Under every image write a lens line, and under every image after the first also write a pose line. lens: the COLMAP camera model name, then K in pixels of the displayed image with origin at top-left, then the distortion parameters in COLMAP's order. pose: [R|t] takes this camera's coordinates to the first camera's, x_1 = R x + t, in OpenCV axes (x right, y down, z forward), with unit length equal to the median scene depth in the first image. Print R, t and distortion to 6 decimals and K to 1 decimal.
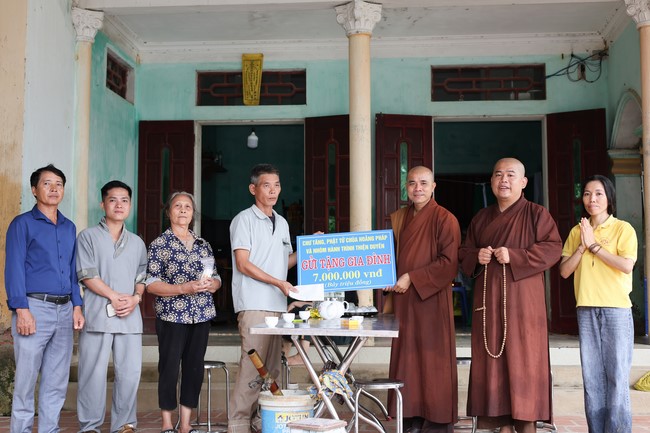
lens RADIAL K [[943.1, 0, 340.6], [0, 943.1, 218.2], [0, 0, 1]] dist [0.217832, 7.308487]
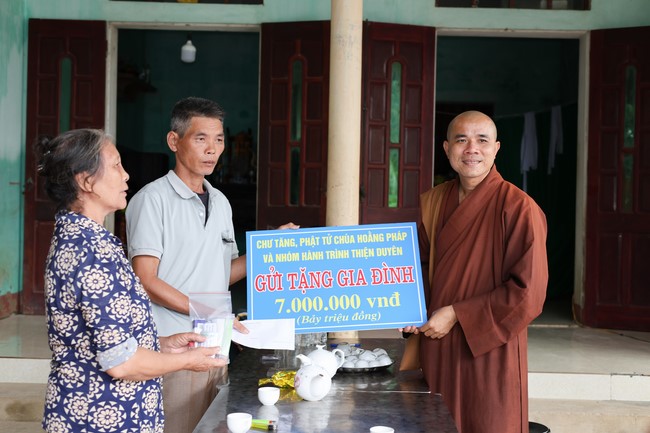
lens RADIAL K [[951.6, 0, 325.0], [0, 951.6, 216.5], [0, 0, 1]] dist [-0.020874, 1.582031]
pose [[0.998901, 0.026502, 0.038650, -0.021083], [-0.029765, 0.995811, 0.086450, -0.037177], [-0.036197, -0.087506, 0.995506, 0.417135]]
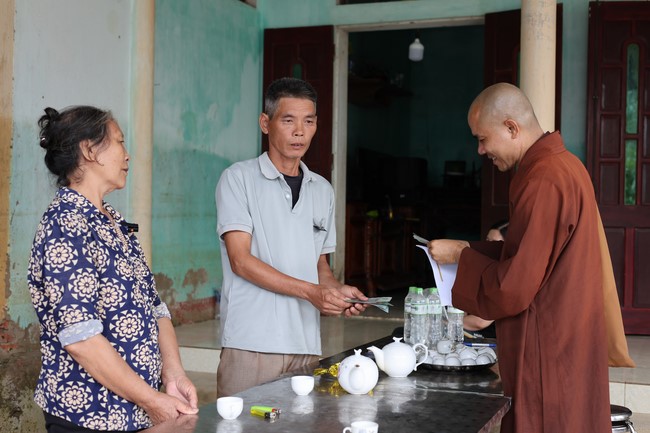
lens RADIAL K [[928.5, 0, 379.4], [0, 928.5, 214.9], [0, 0, 1]] dist [0.627869, -2.703081]
pose [[0.965079, 0.018166, -0.261330, 0.115428], [0.001405, 0.997219, 0.074510, -0.018217], [0.261957, -0.072276, 0.962369, 0.478674]]
